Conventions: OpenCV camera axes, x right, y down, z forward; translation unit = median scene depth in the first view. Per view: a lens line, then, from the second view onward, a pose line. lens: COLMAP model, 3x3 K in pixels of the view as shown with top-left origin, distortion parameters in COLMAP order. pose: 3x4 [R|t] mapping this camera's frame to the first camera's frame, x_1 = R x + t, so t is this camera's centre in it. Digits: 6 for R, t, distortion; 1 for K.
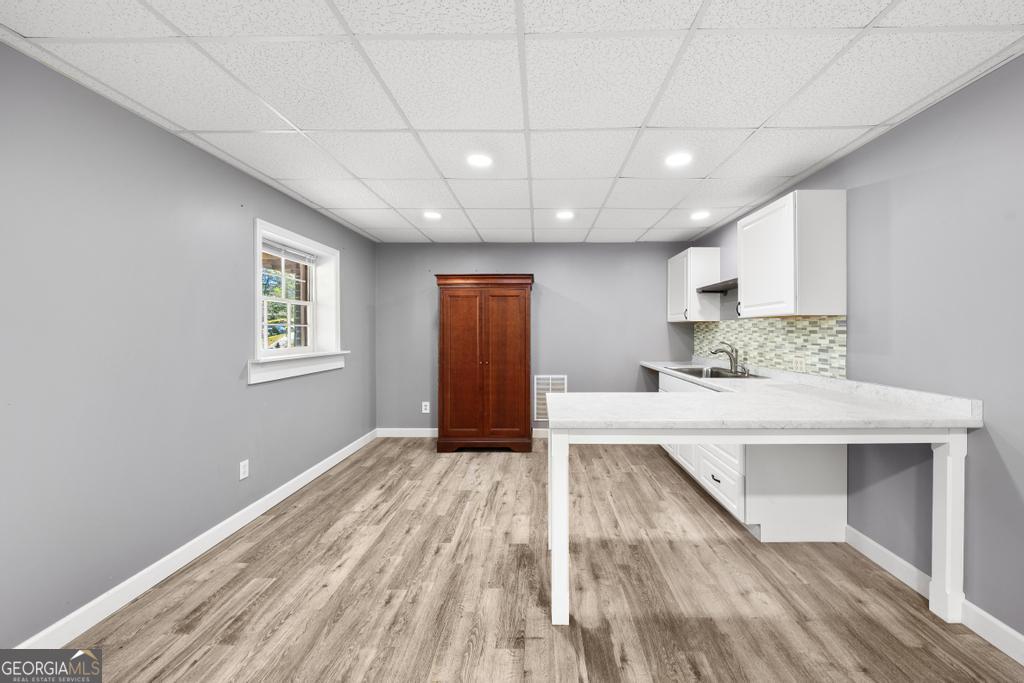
lens RADIAL K [[349.7, 0, 536.6], [0, 349.7, 333.8], [0, 0, 1]] dist [-0.001018, -0.000589]
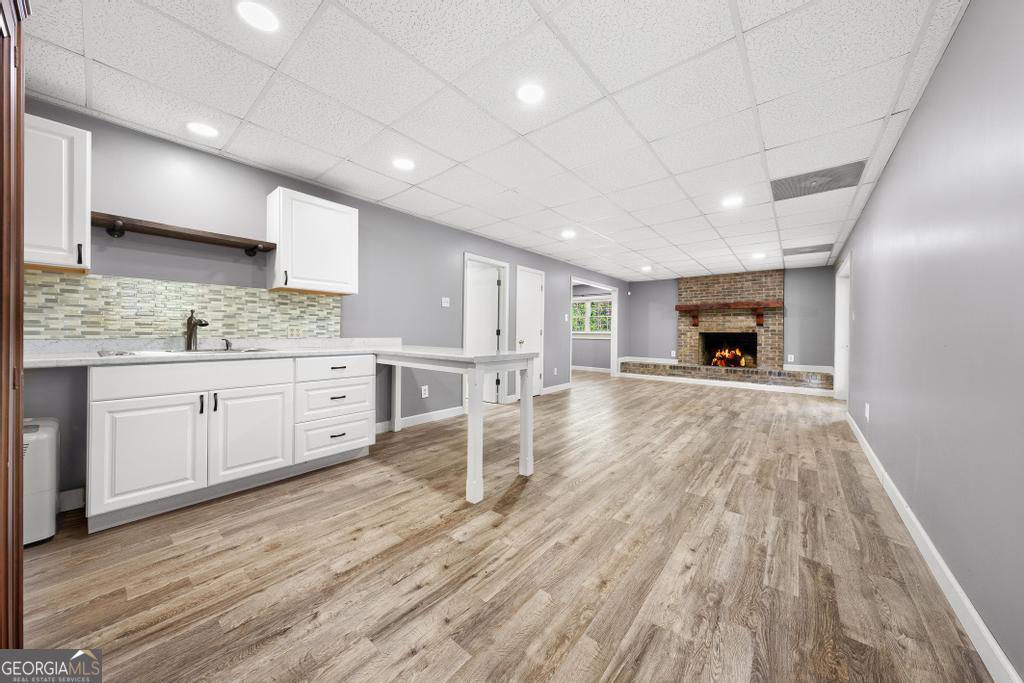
lens RADIAL K [[349.7, 0, 511.0], [0, 349.7, 332.2], [0, 0, 1]] dist [-0.001018, -0.000589]
pose [[-0.769345, -0.005327, 0.638812, -0.681033], [-0.003056, 0.999984, 0.004658, 0.094675], [-0.638827, 0.001631, -0.769349, 1.688369]]
